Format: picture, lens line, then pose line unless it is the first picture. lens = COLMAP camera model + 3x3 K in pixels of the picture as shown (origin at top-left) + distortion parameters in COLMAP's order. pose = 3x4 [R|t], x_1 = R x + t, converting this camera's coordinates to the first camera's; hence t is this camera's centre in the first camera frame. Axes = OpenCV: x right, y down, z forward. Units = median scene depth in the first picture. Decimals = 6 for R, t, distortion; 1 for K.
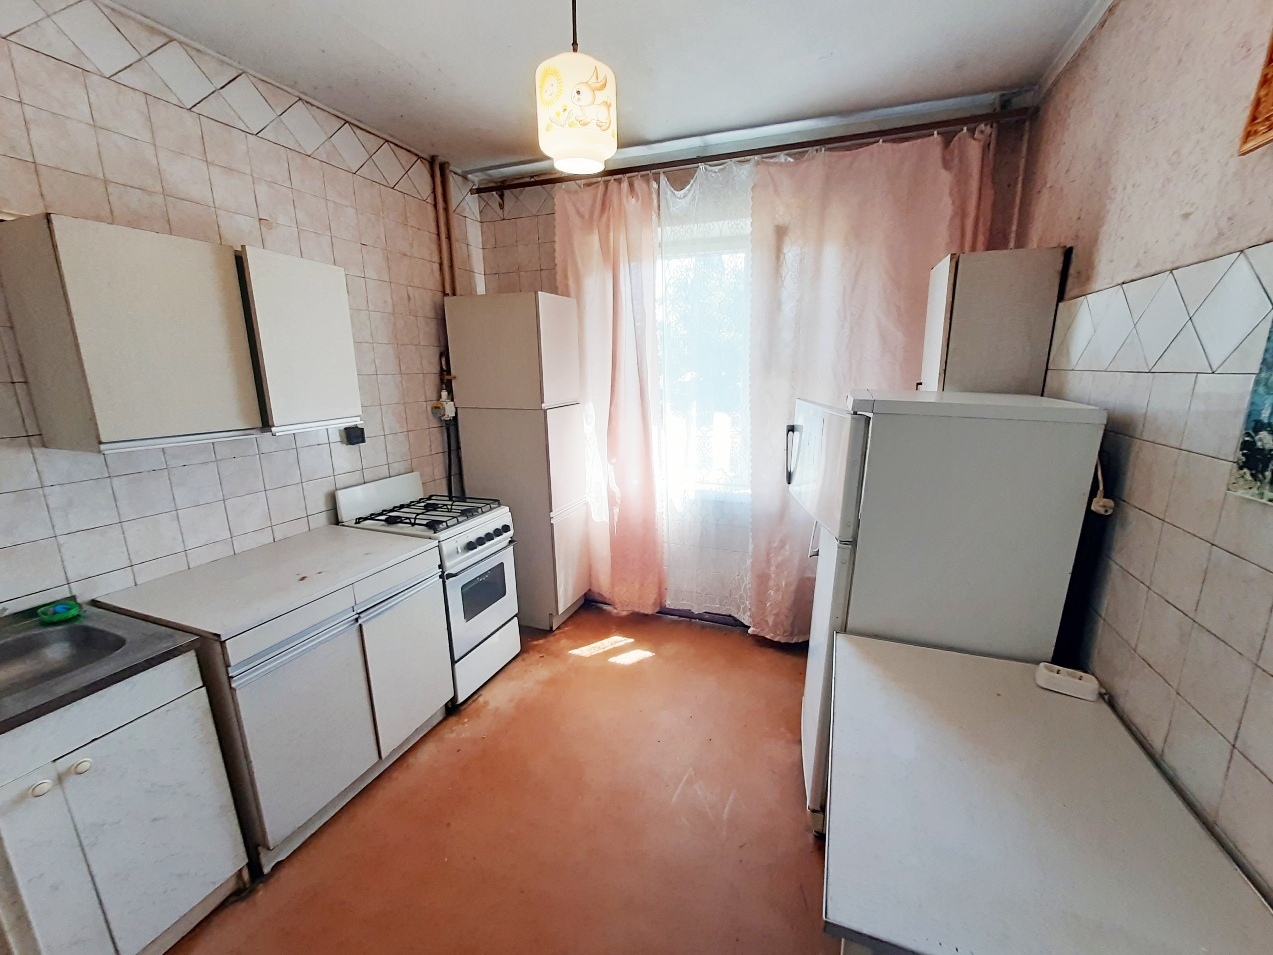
lens RADIAL K [[503.1, 0, 658.1], [0, 503.1, 480.1], [0, 0, 1]] dist [-0.000531, -0.000166]
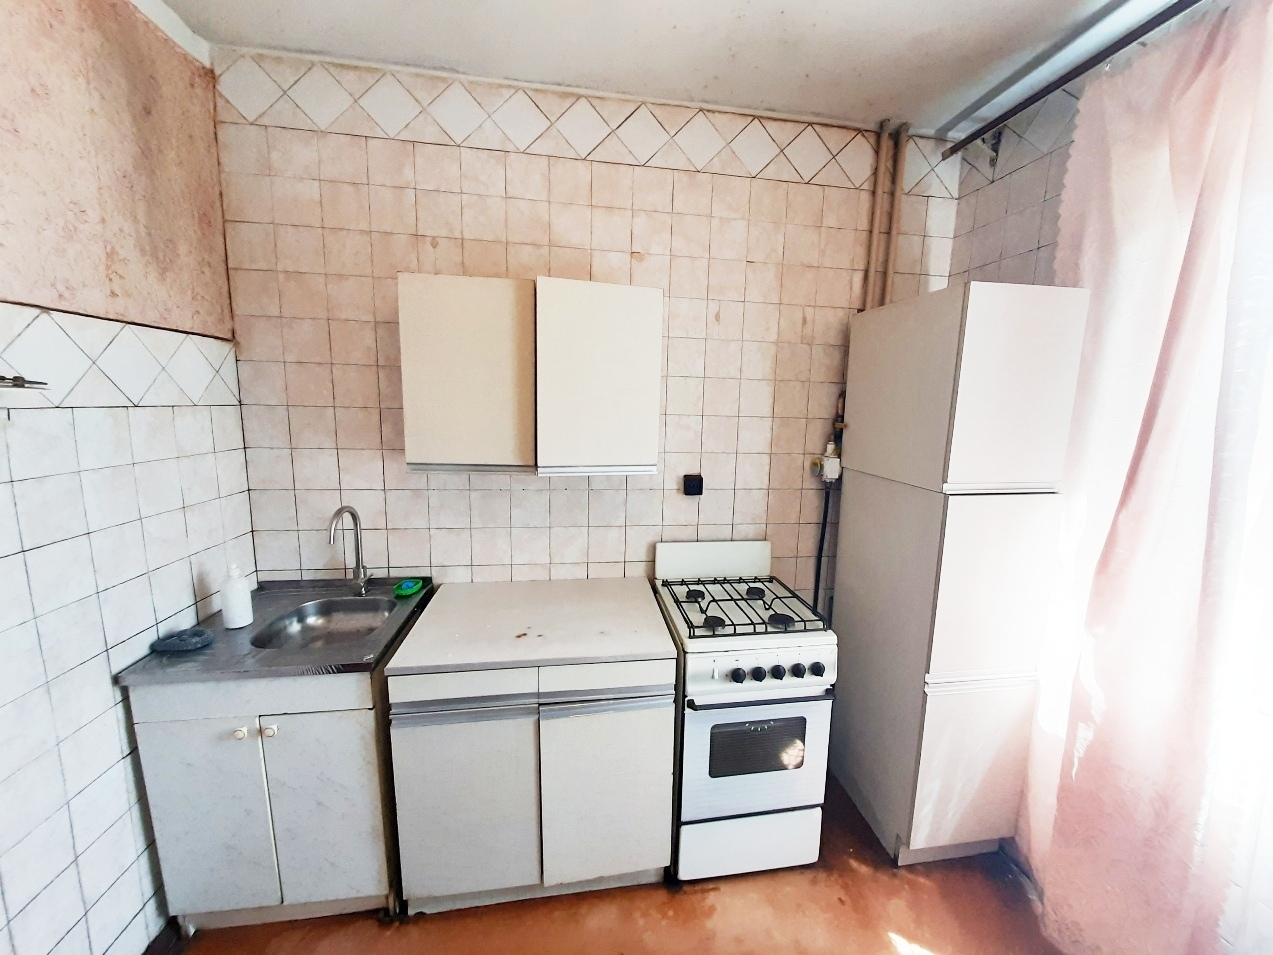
lens RADIAL K [[503.1, 0, 658.1], [0, 503.1, 480.1], [0, 0, 1]] dist [-0.000531, -0.000166]
pose [[0.491366, 0.158114, -0.856481, 0.097788], [-0.224223, 0.973201, 0.051024, -0.121782], [0.841596, 0.166971, 0.513651, 0.484443]]
